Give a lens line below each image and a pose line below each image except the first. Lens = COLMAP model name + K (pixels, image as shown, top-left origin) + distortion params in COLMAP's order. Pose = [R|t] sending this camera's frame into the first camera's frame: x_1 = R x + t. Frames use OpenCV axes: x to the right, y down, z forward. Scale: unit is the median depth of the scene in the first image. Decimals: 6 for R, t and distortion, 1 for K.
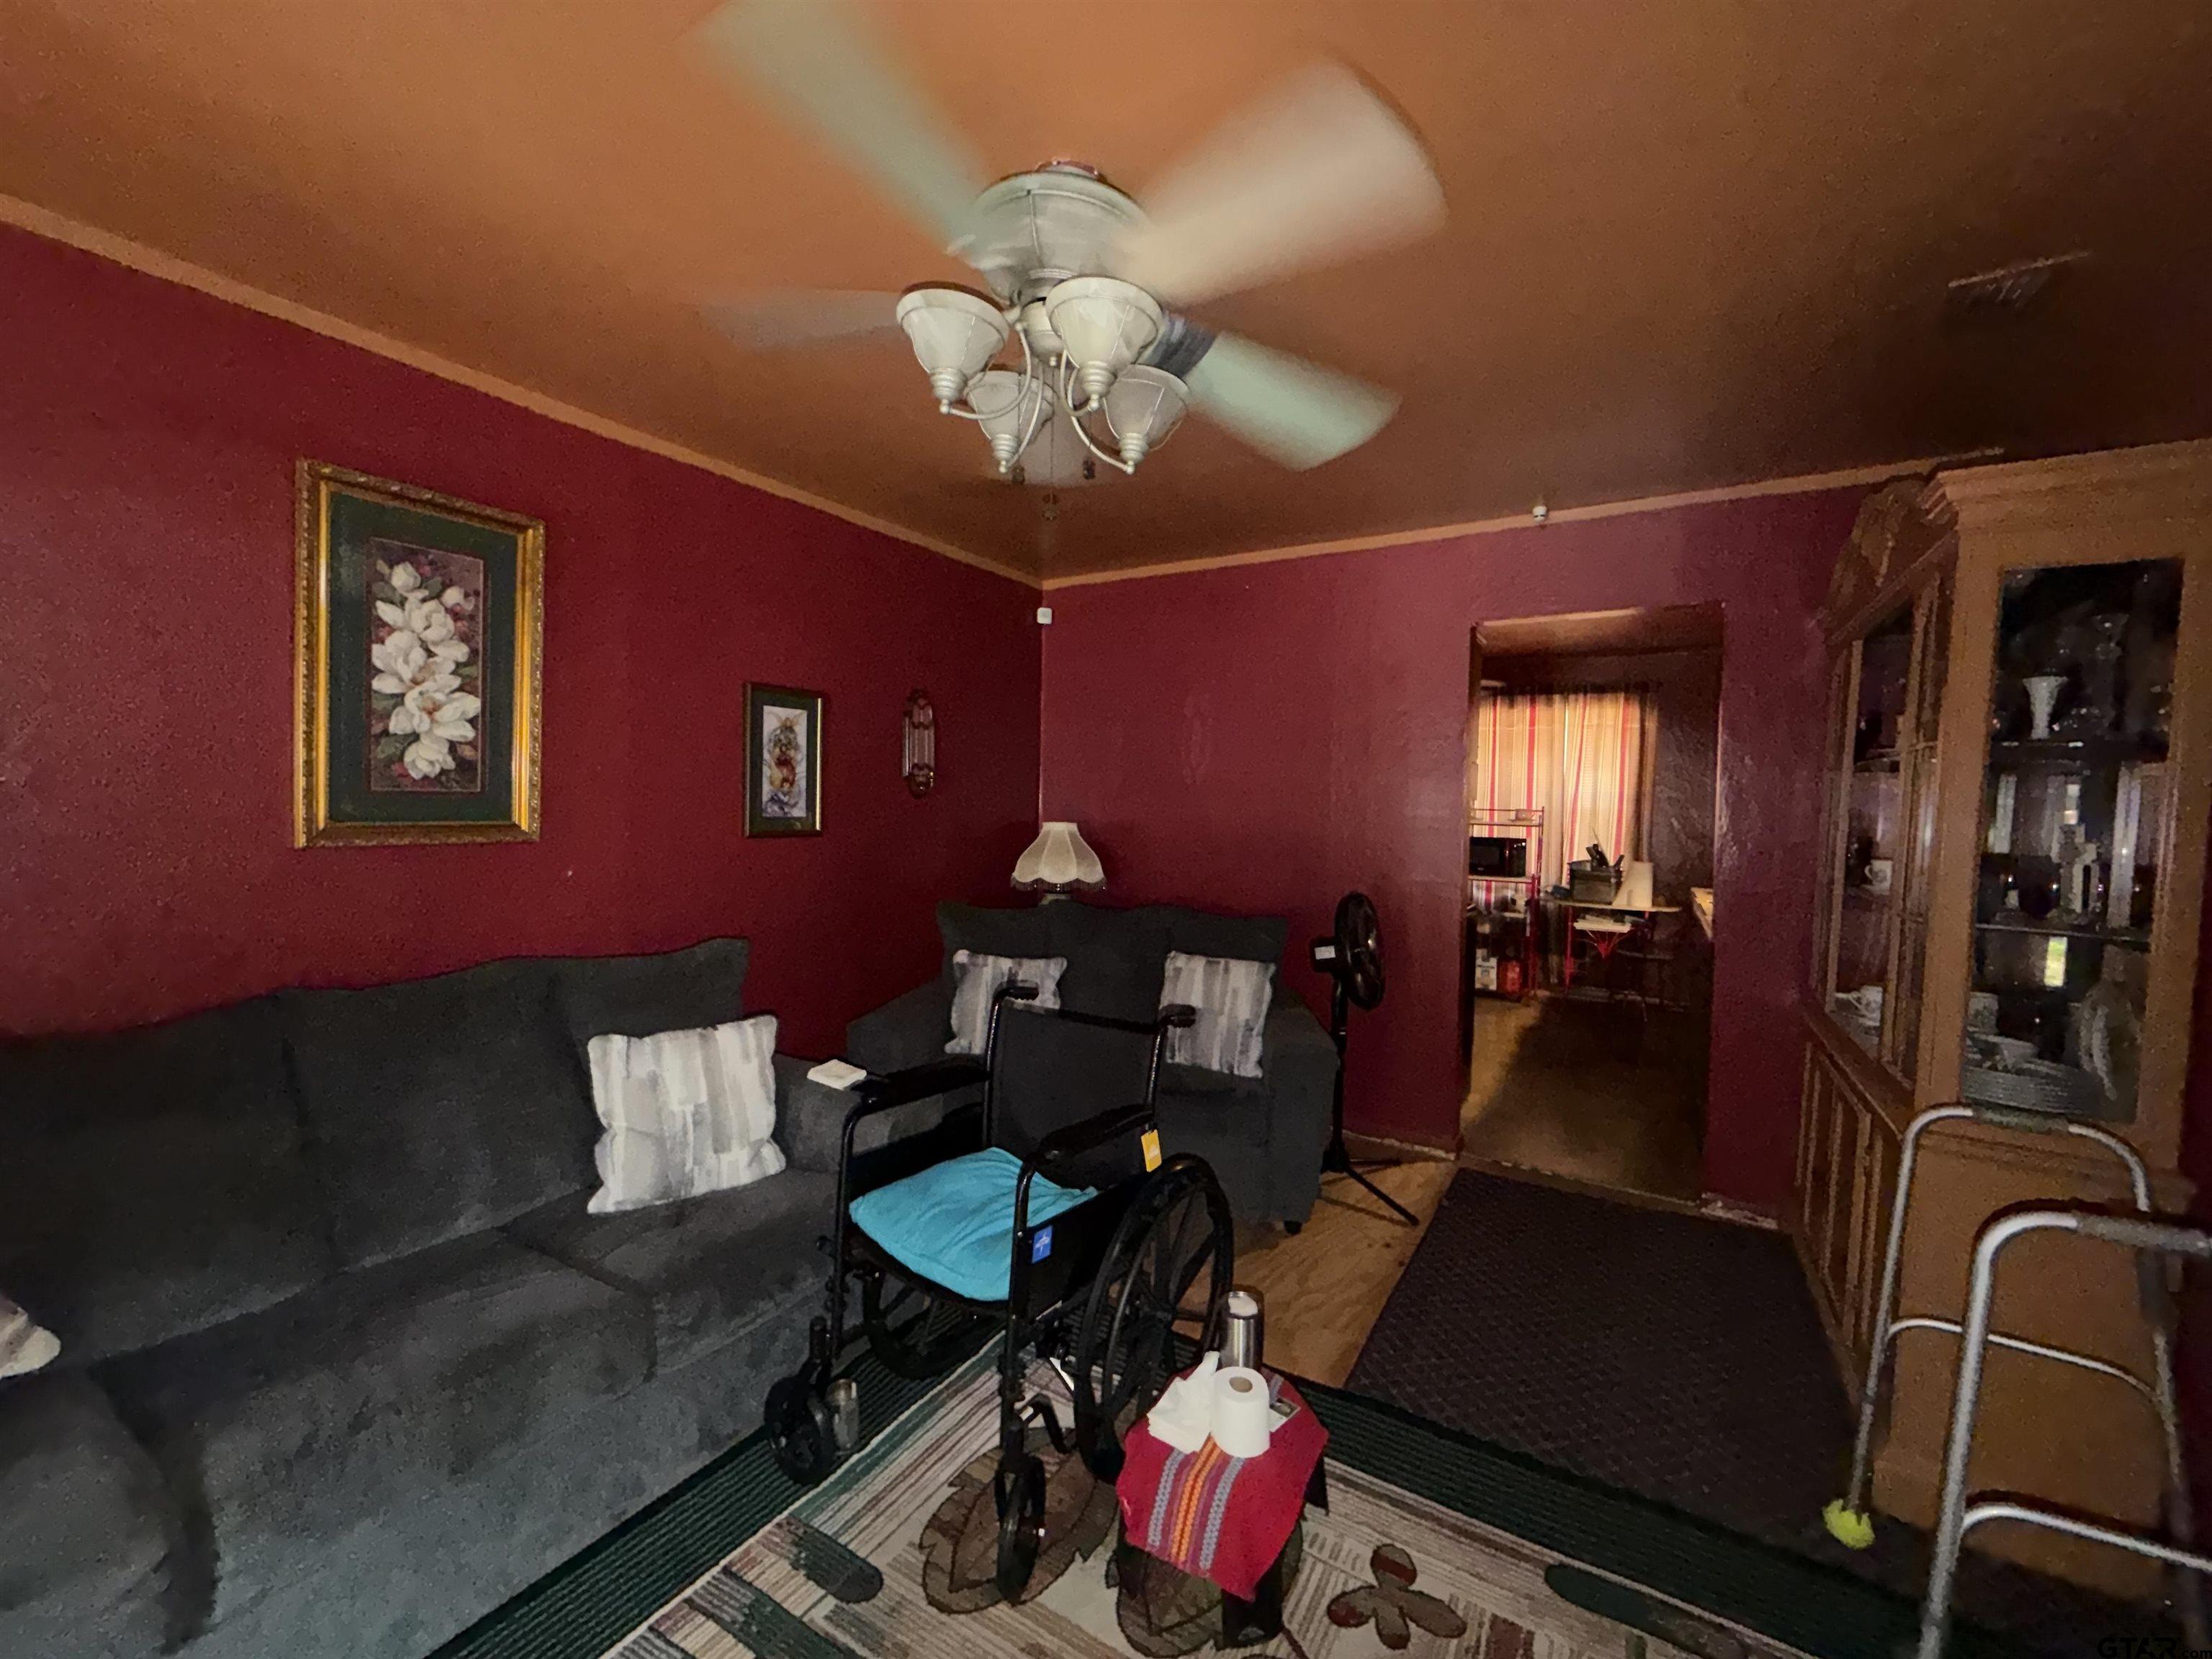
lens RADIAL K [[880.5, 0, 1103.9], [0, 880.5, 828.2], [0, 0, 1]] dist [0.004476, -0.000508]
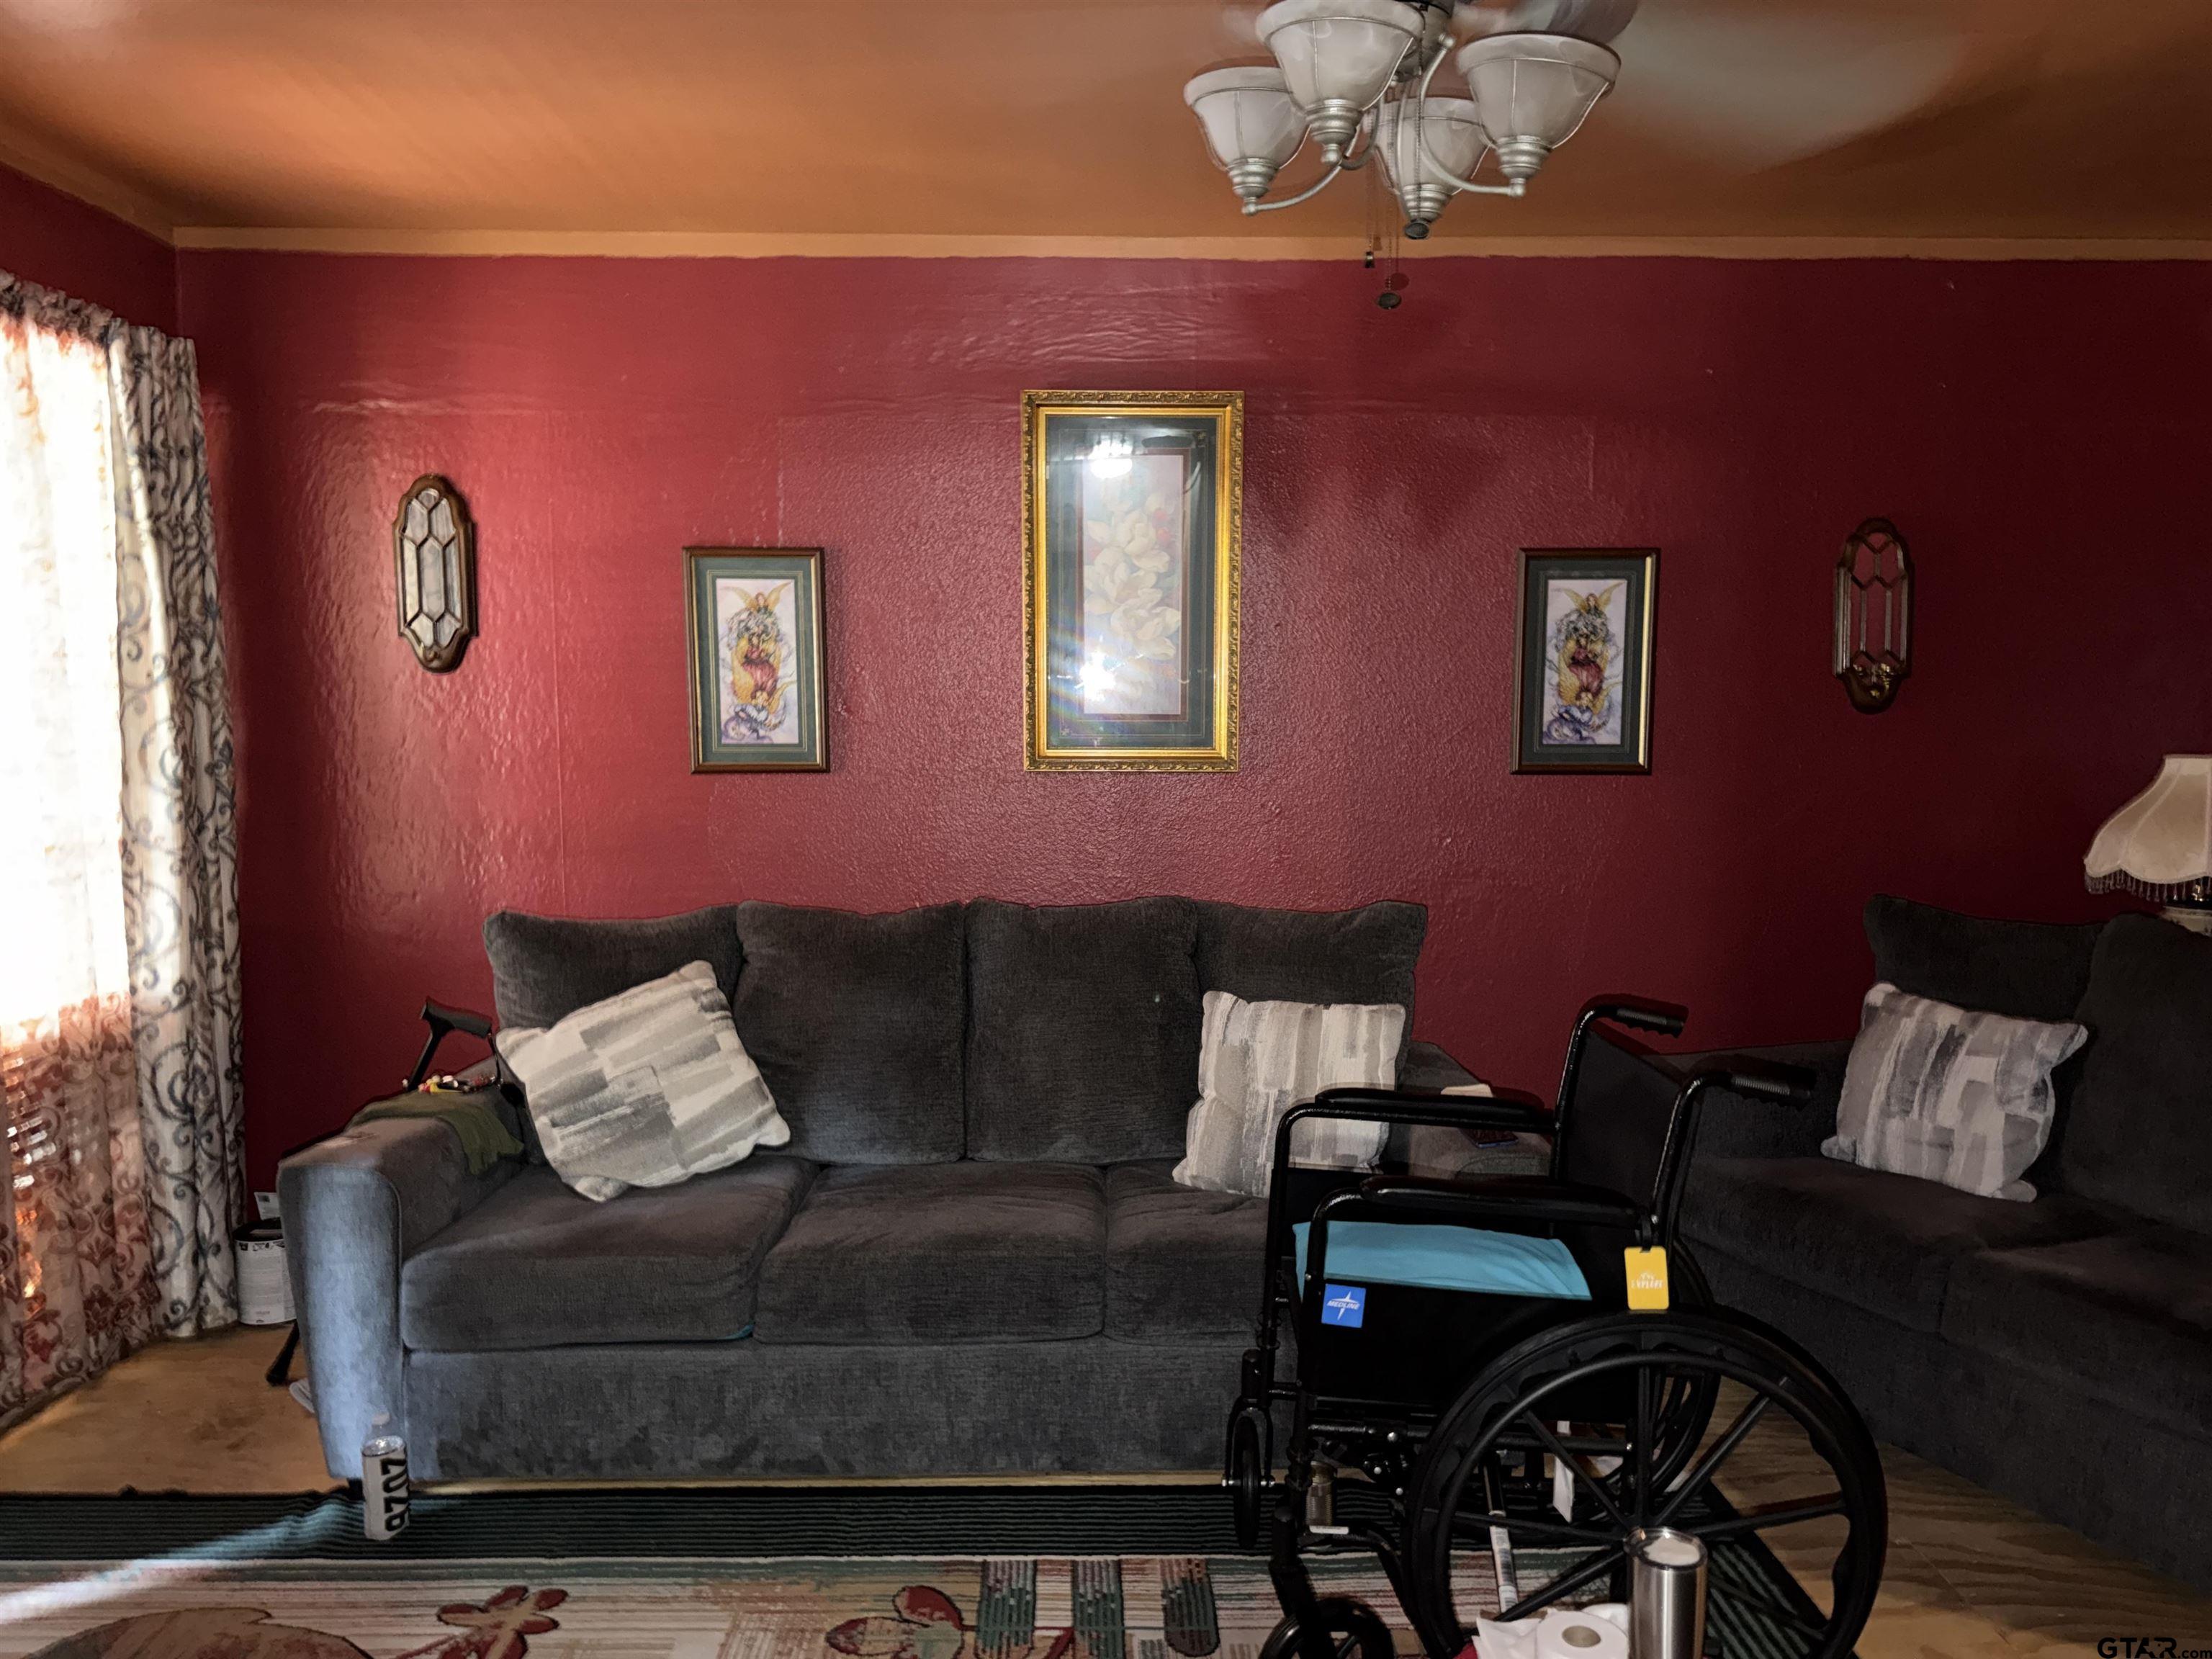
lens RADIAL K [[1546.9, 0, 1124.0], [0, 1546.9, 816.8], [0, 0, 1]] dist [0.062542, -0.077395]
pose [[0.542142, 0.033601, -0.839615, 0.616156], [-0.015977, 0.999432, 0.029681, 0.018331], [0.840135, -0.002677, 0.542371, 0.093299]]
